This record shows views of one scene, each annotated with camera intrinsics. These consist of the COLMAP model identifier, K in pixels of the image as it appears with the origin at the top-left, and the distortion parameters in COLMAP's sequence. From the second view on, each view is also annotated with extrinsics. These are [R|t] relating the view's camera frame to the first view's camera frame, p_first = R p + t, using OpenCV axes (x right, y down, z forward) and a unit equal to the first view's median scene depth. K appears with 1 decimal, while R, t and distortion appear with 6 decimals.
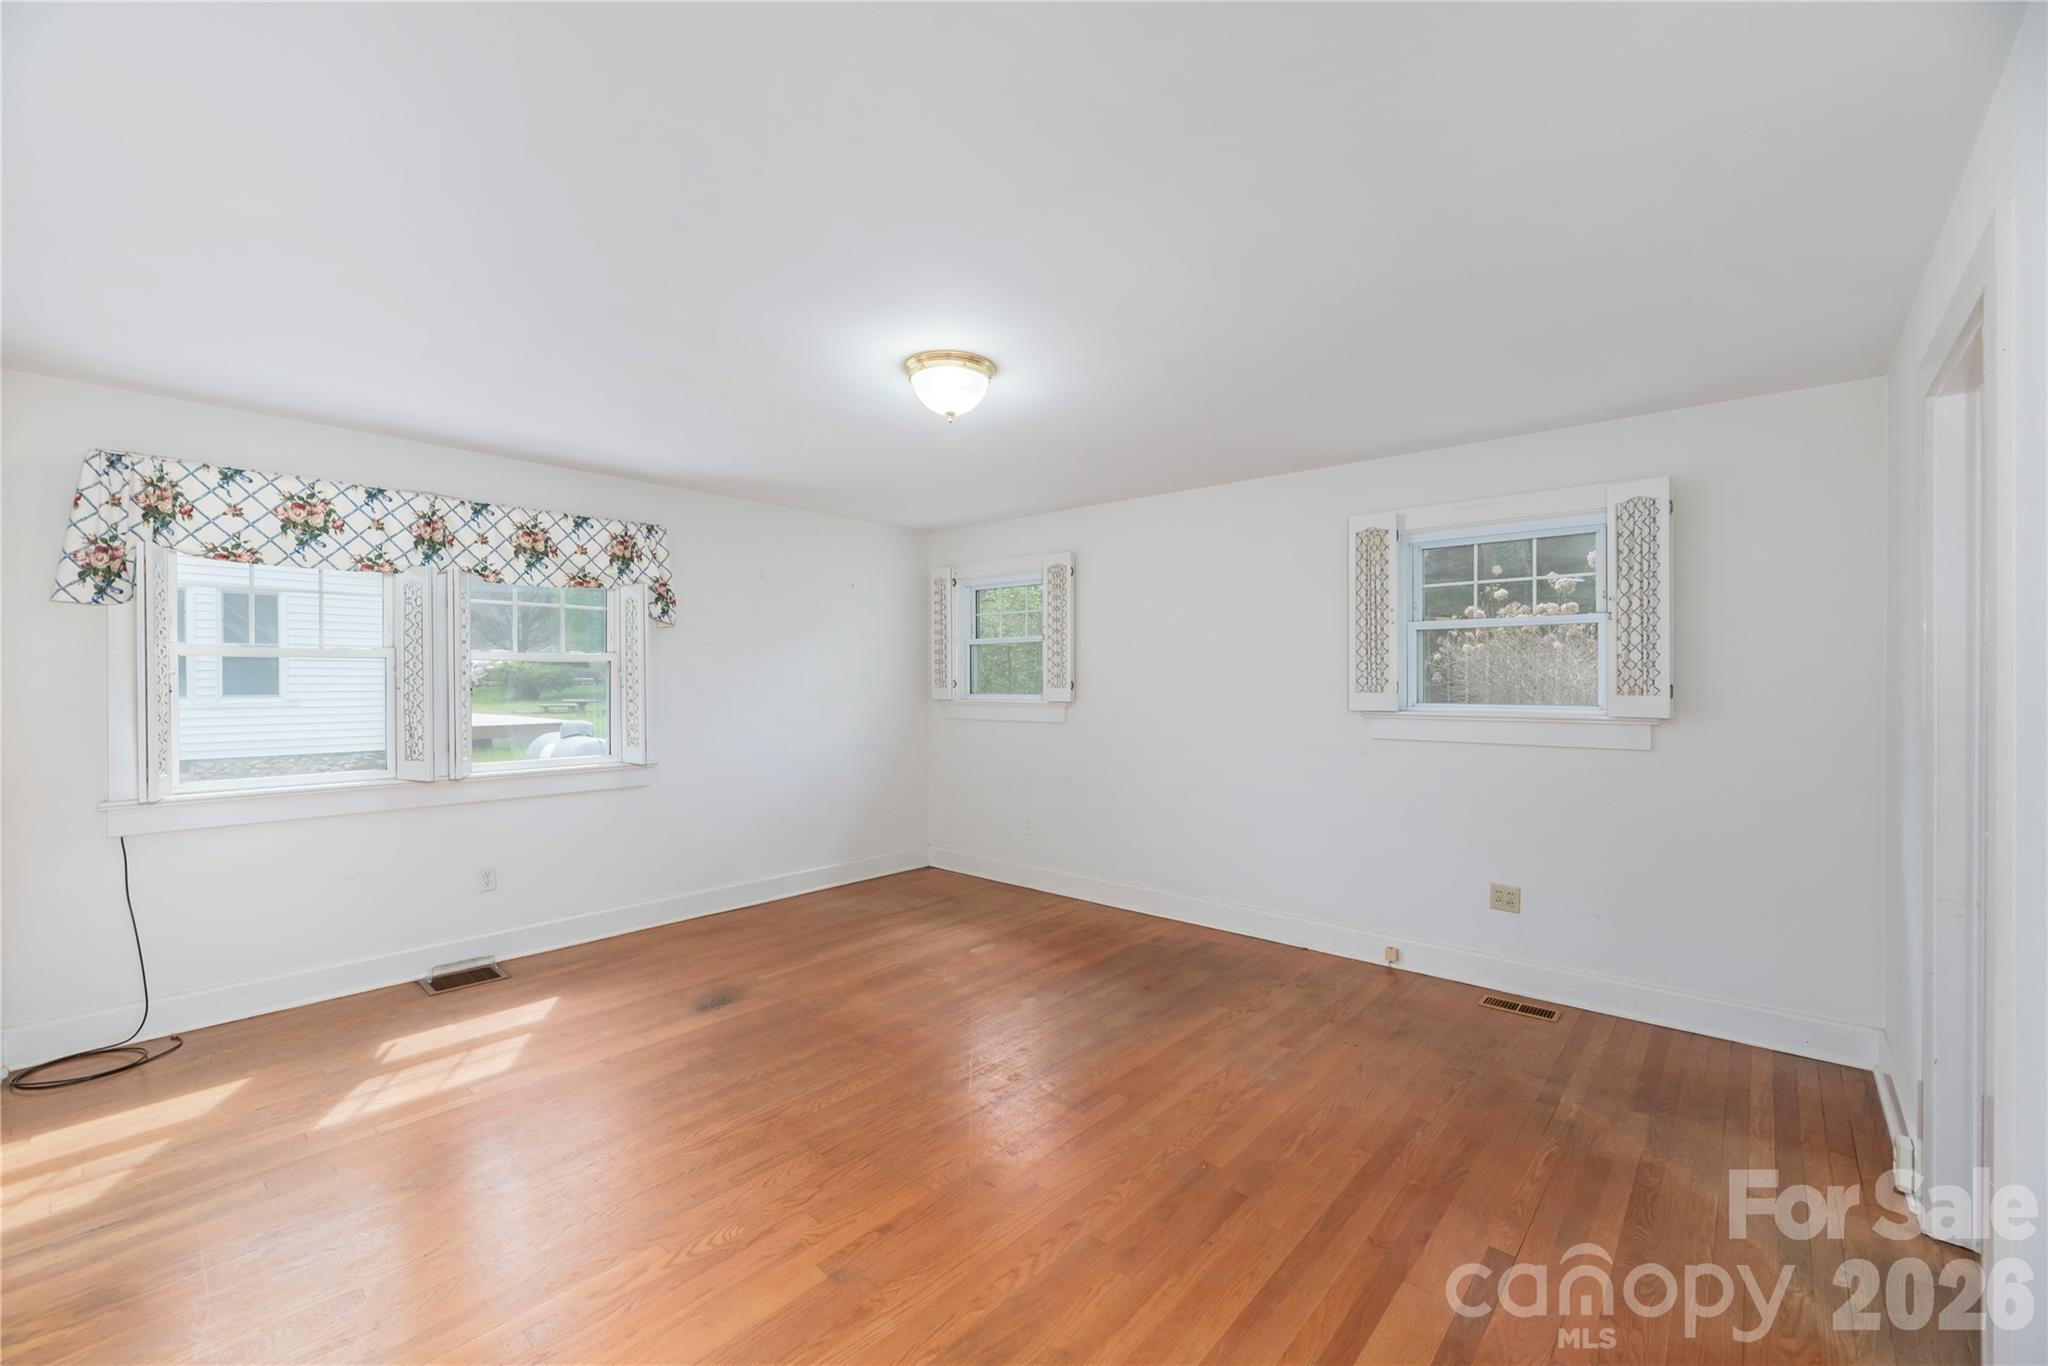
lens RADIAL K [[838.9, 0, 1021.3], [0, 838.9, 681.5], [0, 0, 1]] dist [0.001854, 0.000222]
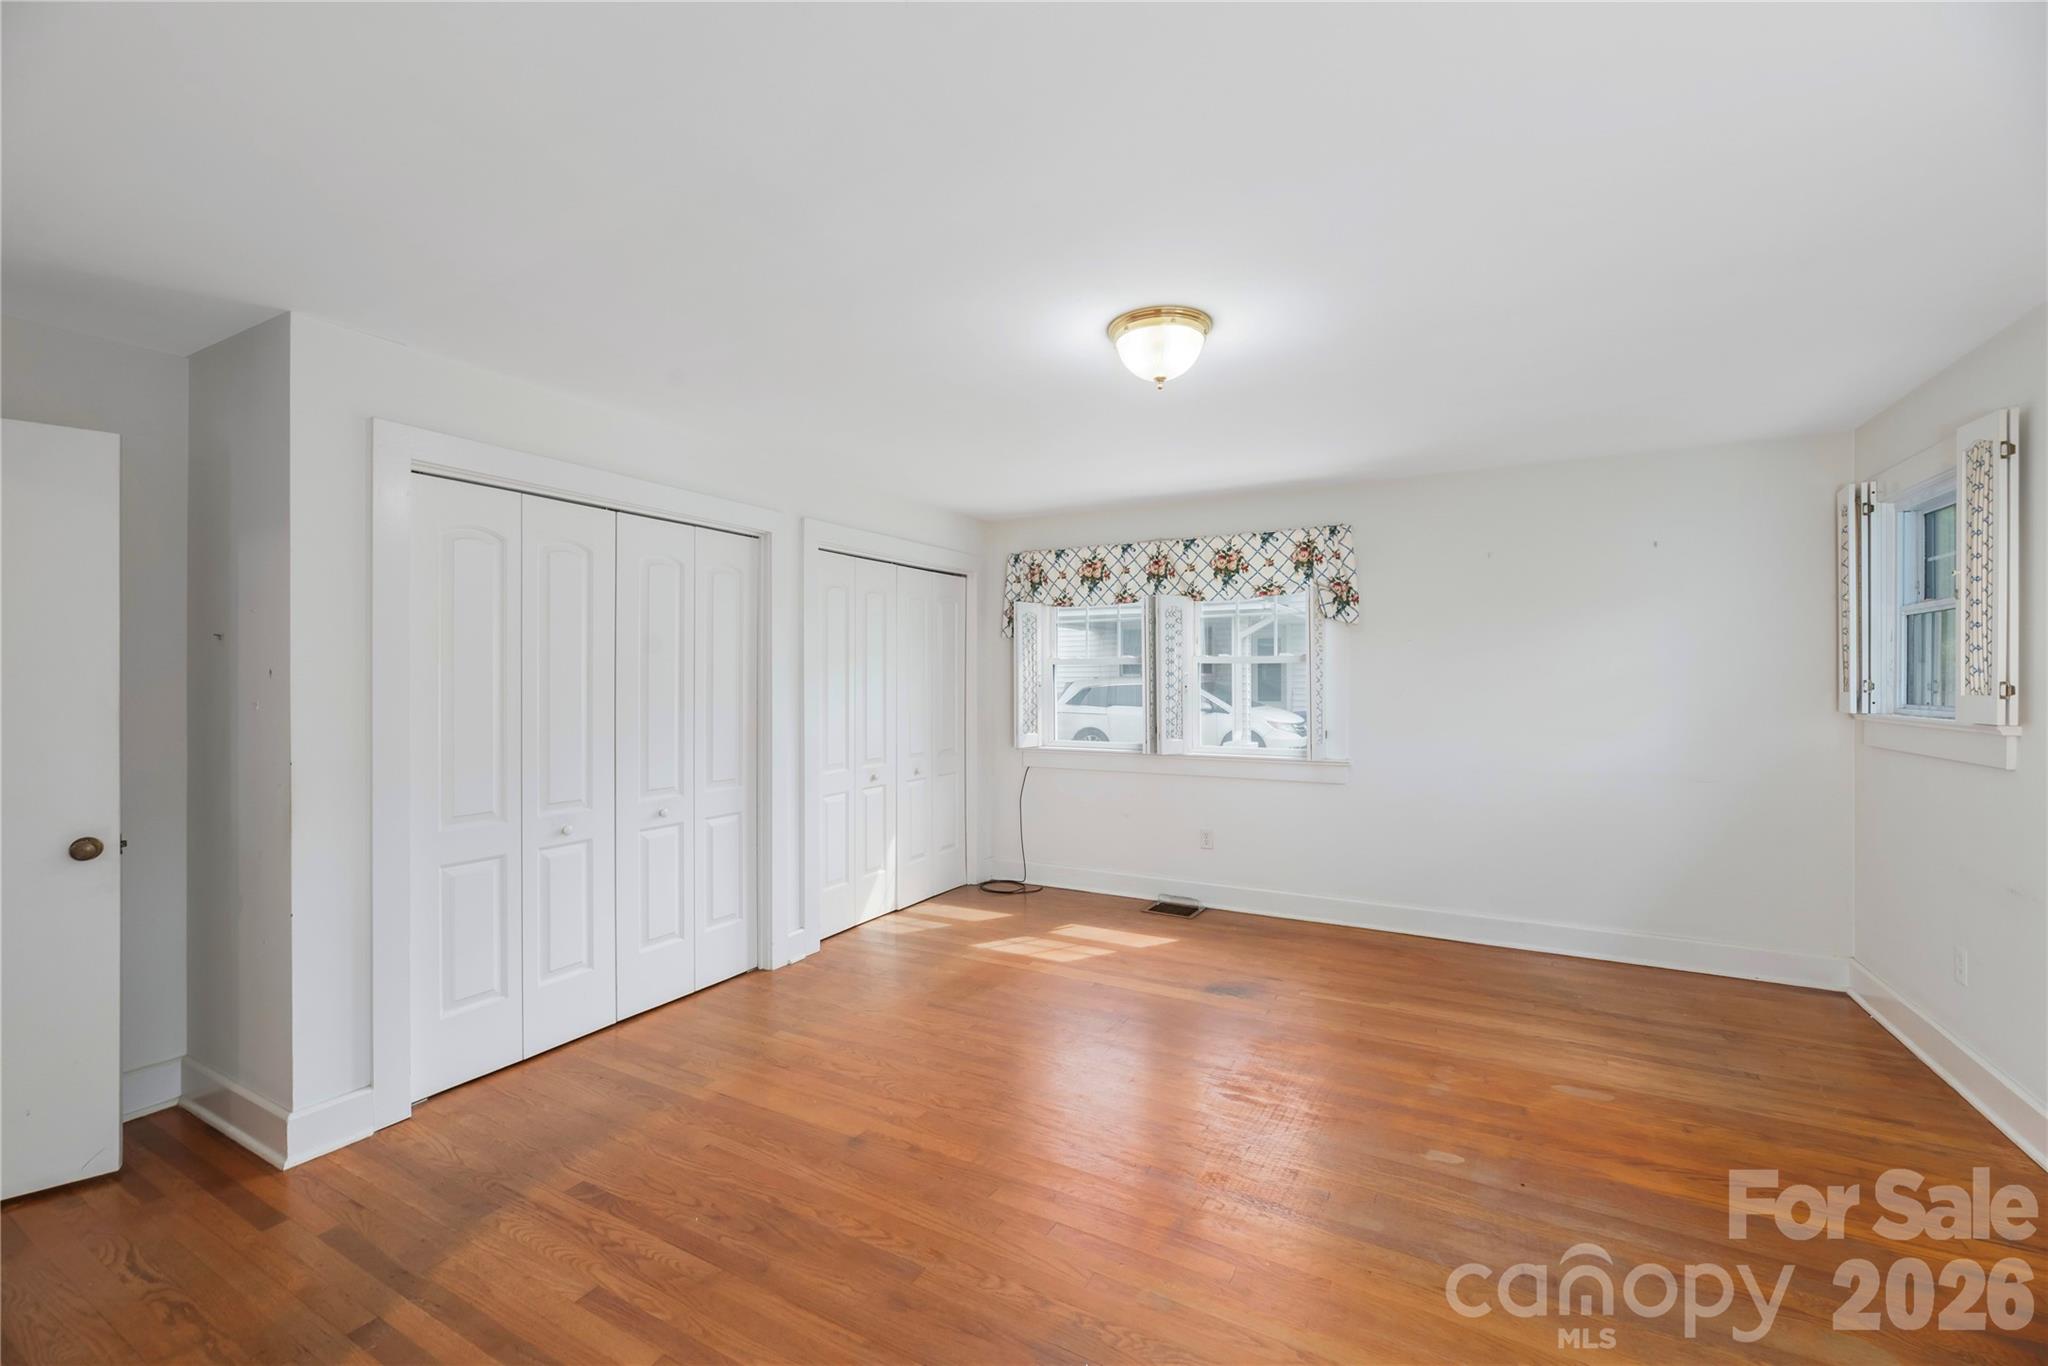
lens RADIAL K [[838.9, 0, 1023.2], [0, 838.9, 683.2], [0, 0, 1]] dist [0.001854, 0.000222]
pose [[0.220368, -0.000538, -0.975417, 0.527160], [-0.005920, 0.999981, -0.001889, 0.008220], [0.975399, 0.006191, 0.220361, 0.470394]]
